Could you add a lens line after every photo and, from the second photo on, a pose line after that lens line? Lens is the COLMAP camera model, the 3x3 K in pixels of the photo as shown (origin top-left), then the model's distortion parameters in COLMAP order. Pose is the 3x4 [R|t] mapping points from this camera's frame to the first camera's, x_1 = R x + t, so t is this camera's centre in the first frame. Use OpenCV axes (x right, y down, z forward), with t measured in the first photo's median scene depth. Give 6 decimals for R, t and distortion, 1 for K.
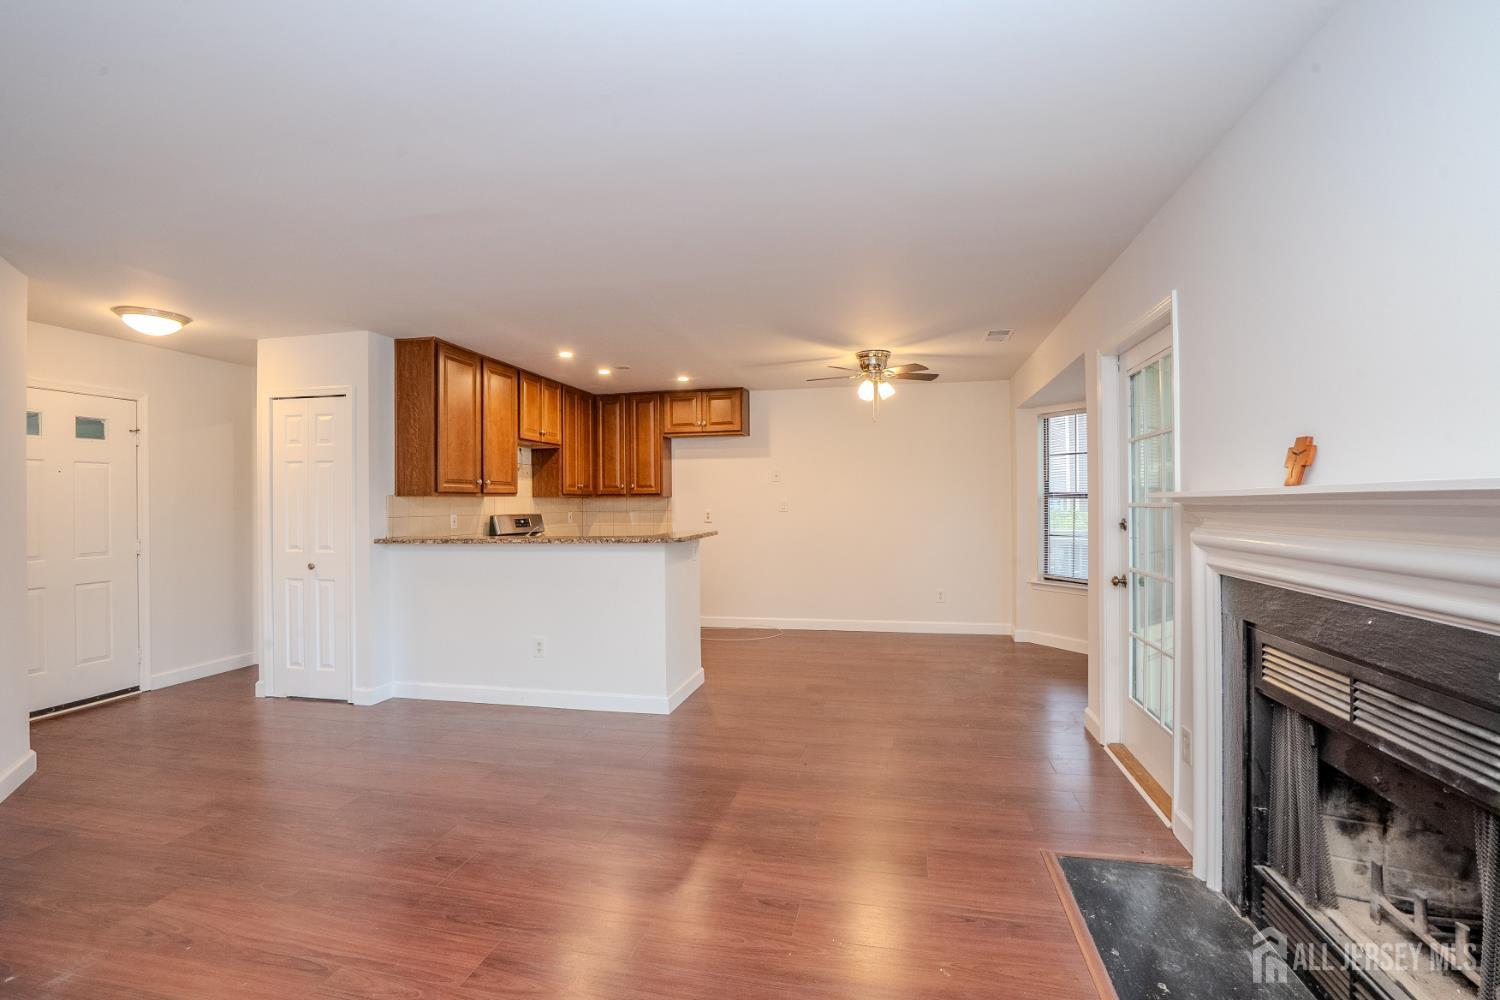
lens RADIAL K [[689.5, 0, 748.3], [0, 689.5, 497.0], [0, 0, 1]] dist [-0.057839, 0.021003]
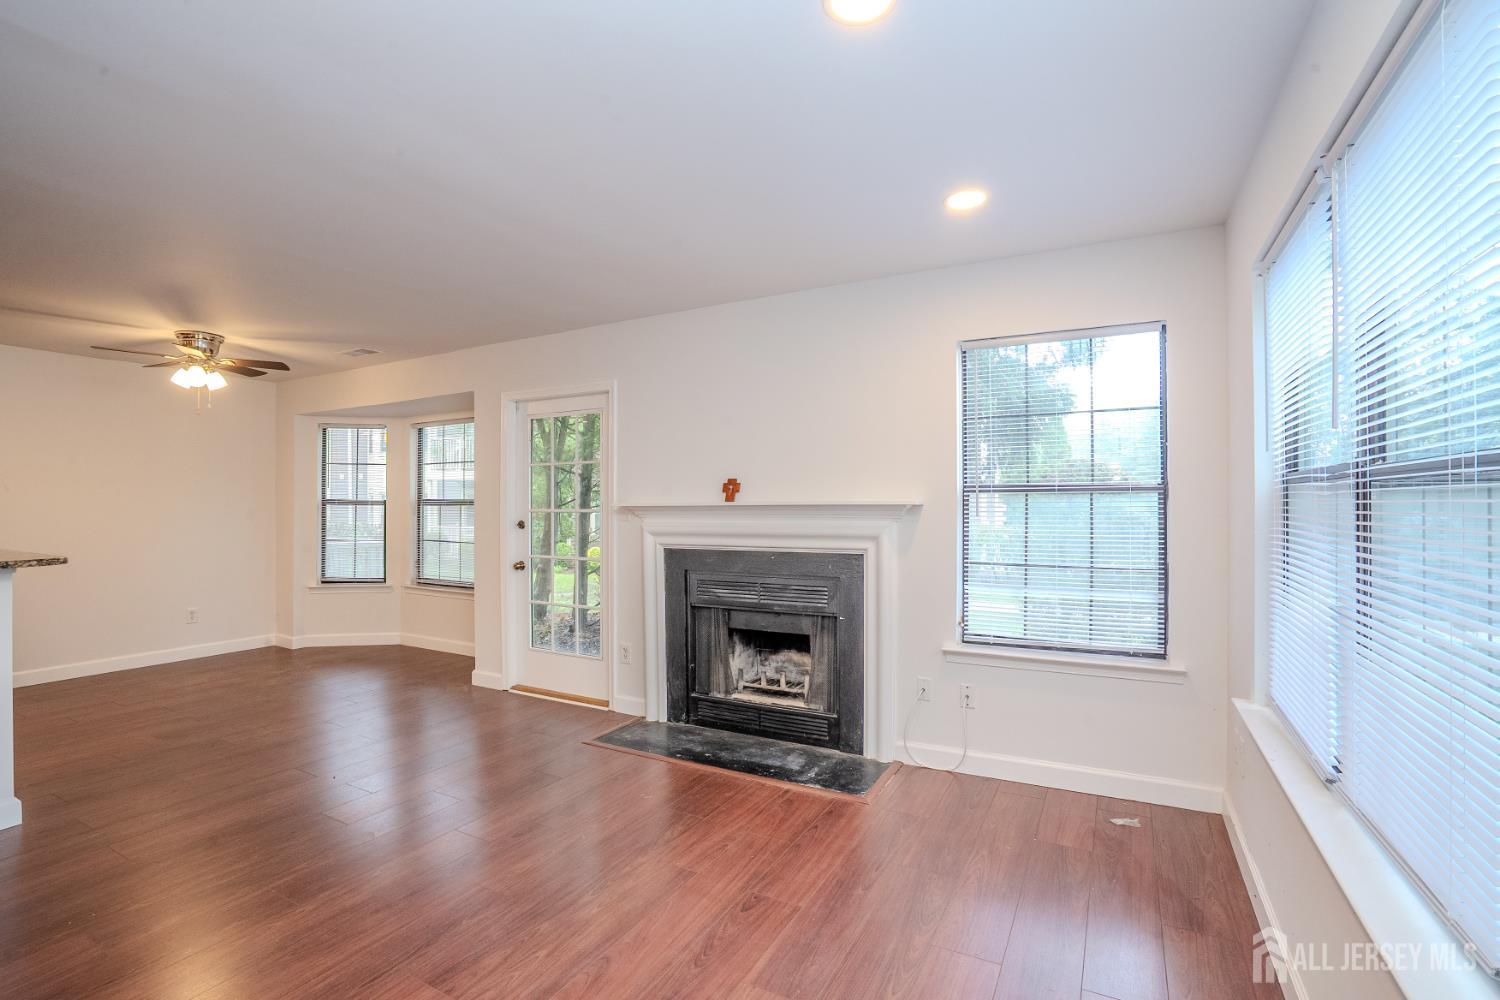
lens RADIAL K [[689.5, 0, 746.9], [0, 689.5, 500.5], [0, 0, 1]] dist [-0.057839, 0.021003]
pose [[0.279566, 0.013014, 0.960038, -0.459160], [-0.008296, 0.999904, -0.011138, 0.002067], [-0.960091, -0.004850, 0.279647, 0.116318]]
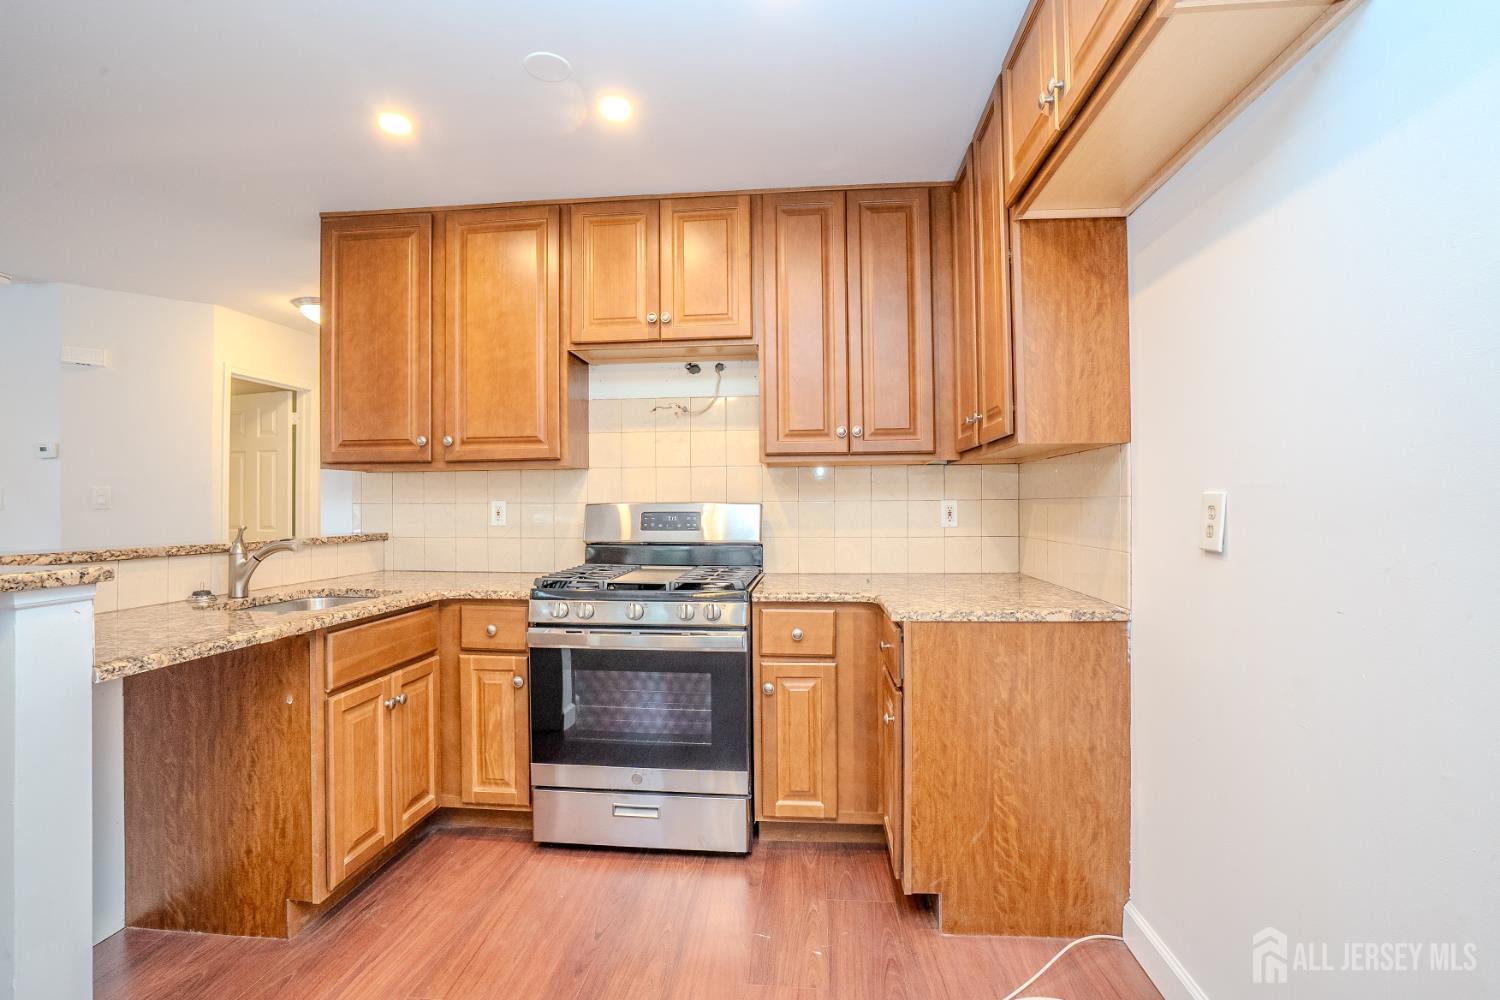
lens RADIAL K [[689.5, 0, 748.3], [0, 689.5, 499.9], [0, 0, 1]] dist [-0.057839, 0.021003]
pose [[0.120541, 0.003041, -0.992704, 0.181853], [0.013256, 0.999901, 0.004673, 0.026485], [0.992620, -0.013723, 0.120489, 1.220197]]
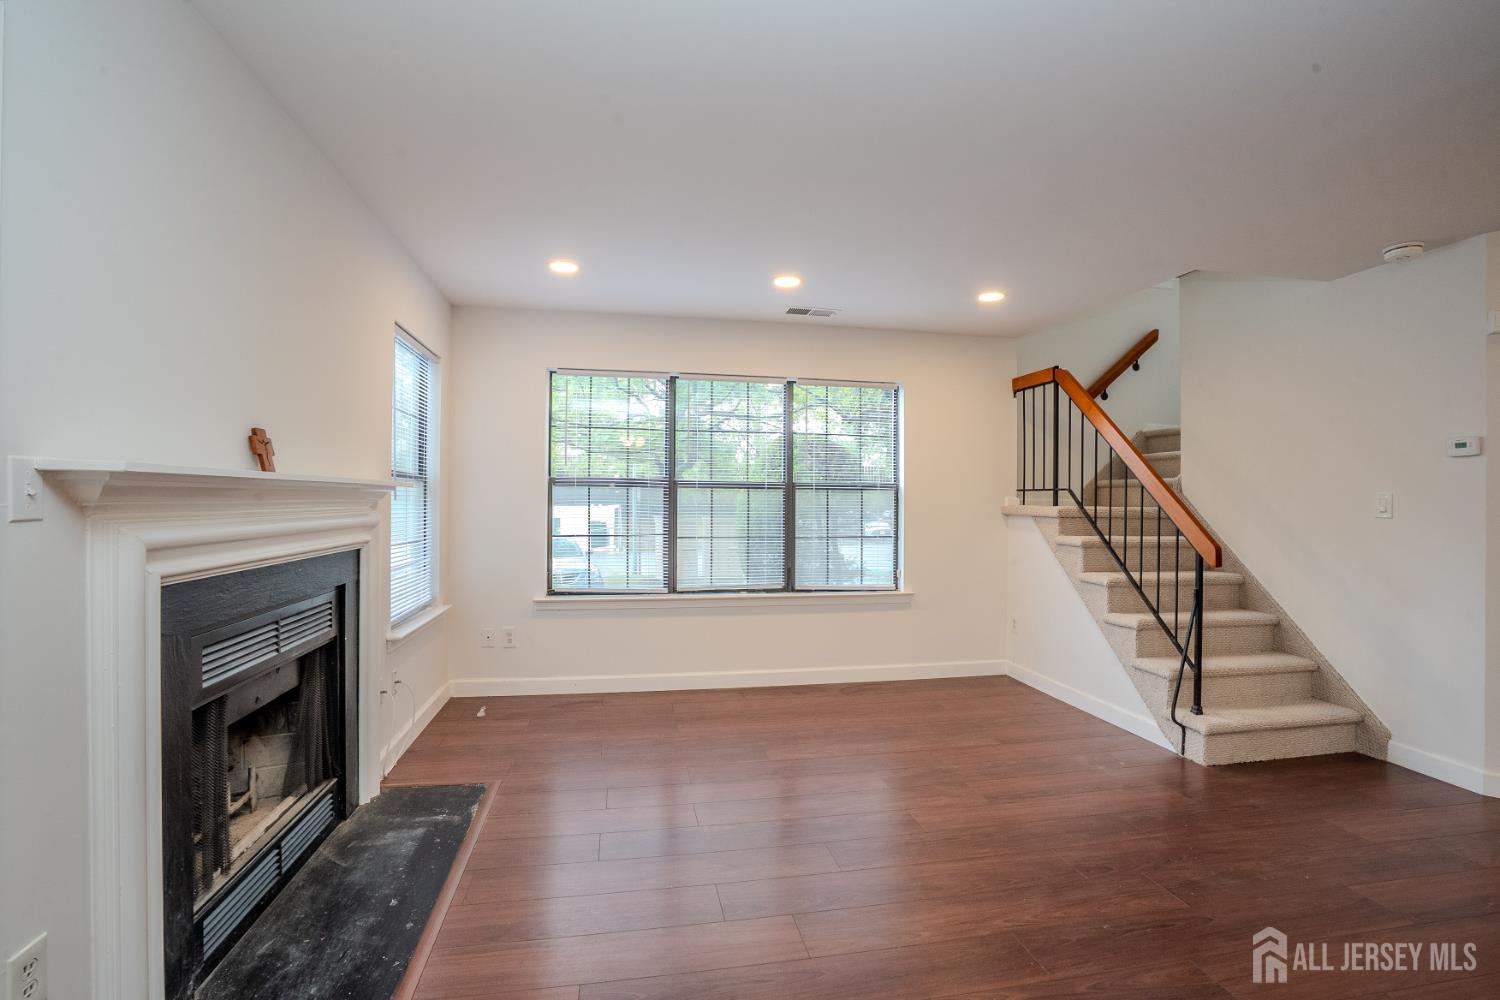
lens RADIAL K [[689.5, 0, 749.9], [0, 689.5, 500.3], [0, 0, 1]] dist [-0.057839, 0.021003]
pose [[-0.918620, 0.001609, -0.395140, 0.182311], [0.004522, 0.999969, -0.006442, 0.014233], [0.395117, -0.007704, -0.918598, 0.828052]]
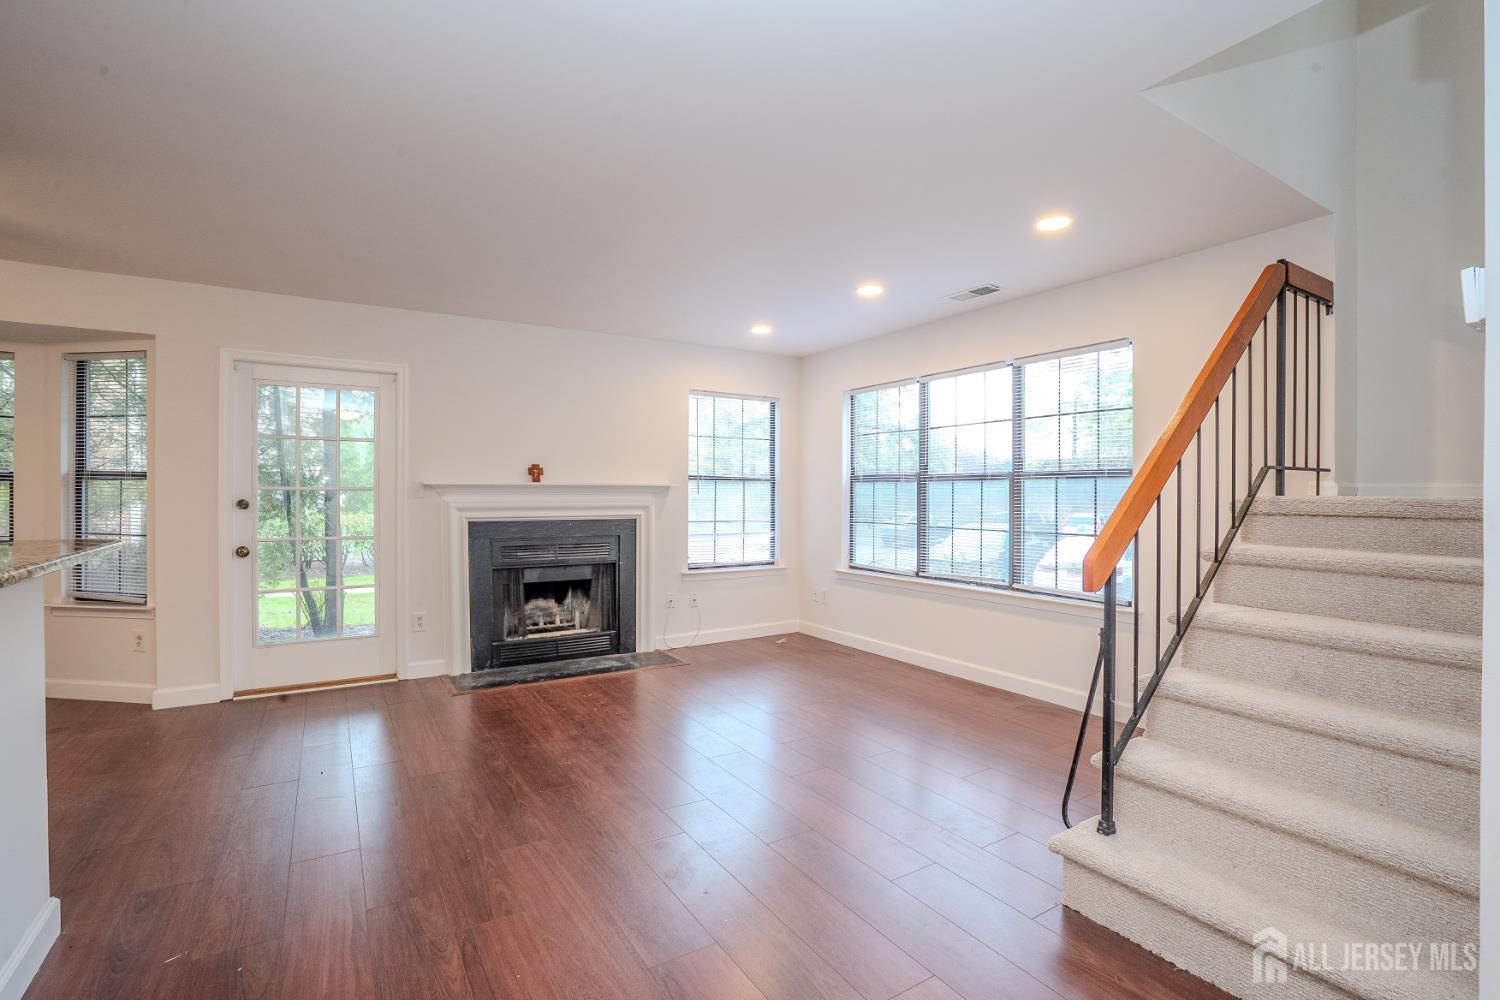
lens RADIAL K [[689.5, 0, 750.4], [0, 689.5, 498.7], [0, 0, 1]] dist [-0.057839, 0.021003]
pose [[-0.702471, 0.004500, 0.711698, -0.636880], [-0.003391, 0.999947, -0.009670, 0.026979], [-0.711704, -0.009206, -0.702419, 0.829970]]
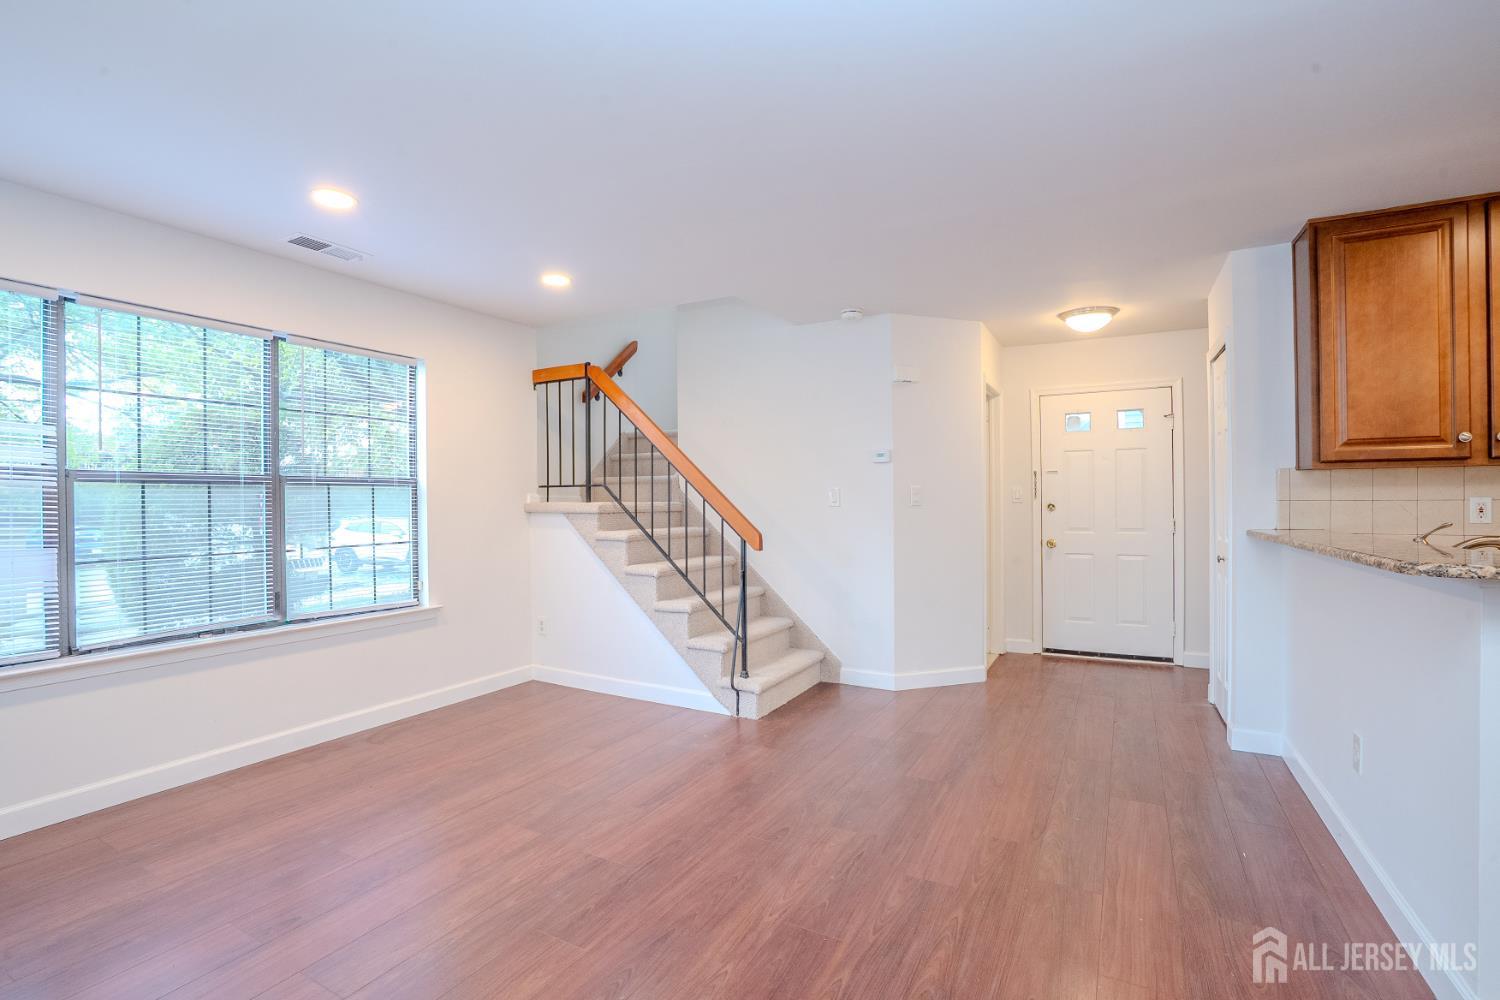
lens RADIAL K [[689.5, 0, 750.1], [0, 689.5, 501.6], [0, 0, 1]] dist [-0.057839, 0.021003]
pose [[-0.280602, 0.013655, -0.959727, 0.272249], [0.019669, 0.999771, 0.008474, 0.013474], [0.959623, -0.016499, -0.280806, 0.620471]]
